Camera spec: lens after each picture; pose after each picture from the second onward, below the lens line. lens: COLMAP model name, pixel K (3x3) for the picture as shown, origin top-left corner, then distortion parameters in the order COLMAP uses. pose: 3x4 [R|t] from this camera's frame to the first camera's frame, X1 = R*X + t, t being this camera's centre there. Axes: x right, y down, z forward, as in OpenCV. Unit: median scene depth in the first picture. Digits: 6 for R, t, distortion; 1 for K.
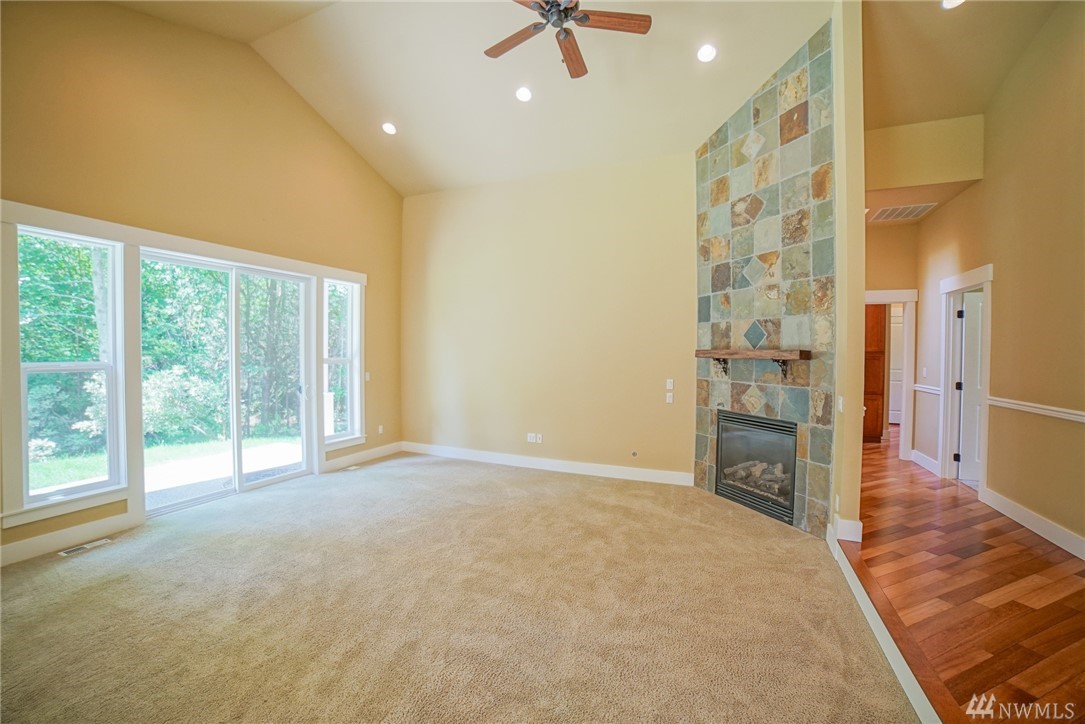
lens RADIAL K [[438.9, 0, 545.9], [0, 438.9, 359.6], [0, 0, 1]] dist [-0.109296, 0.035295]
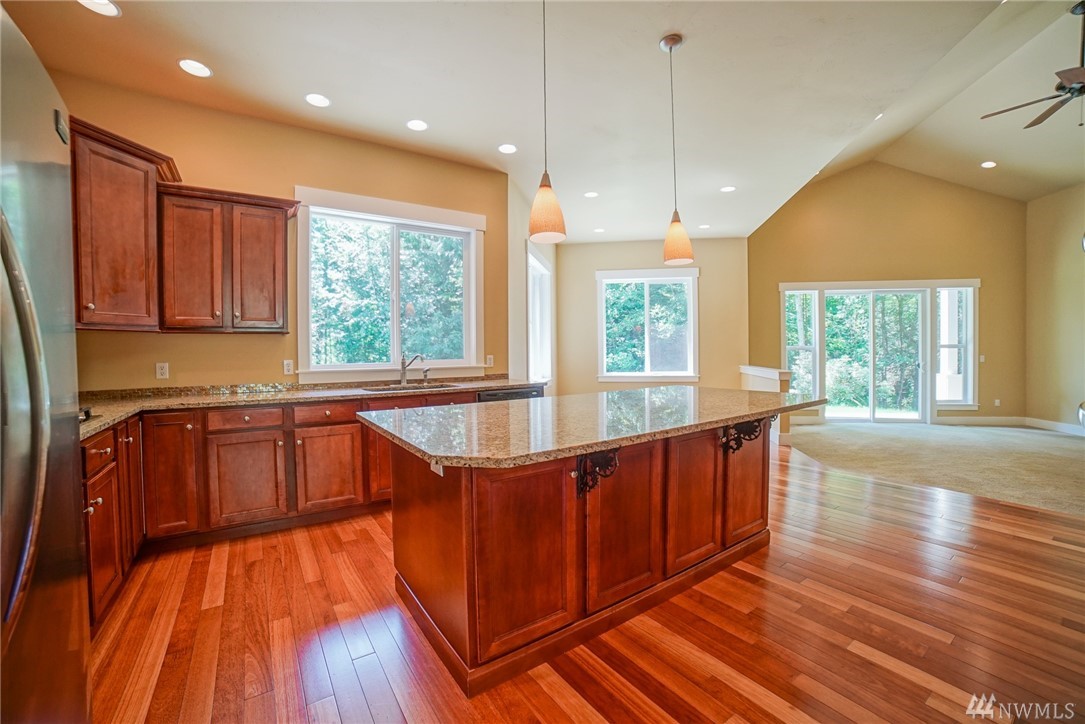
lens RADIAL K [[438.9, 0, 545.9], [0, 438.9, 359.6], [0, 0, 1]] dist [-0.109296, 0.035295]
pose [[0.212570, 0.007119, -0.977120, 0.615519], [-0.004321, 0.999971, 0.006345, 0.052326], [0.977136, 0.002873, 0.212594, -0.656131]]
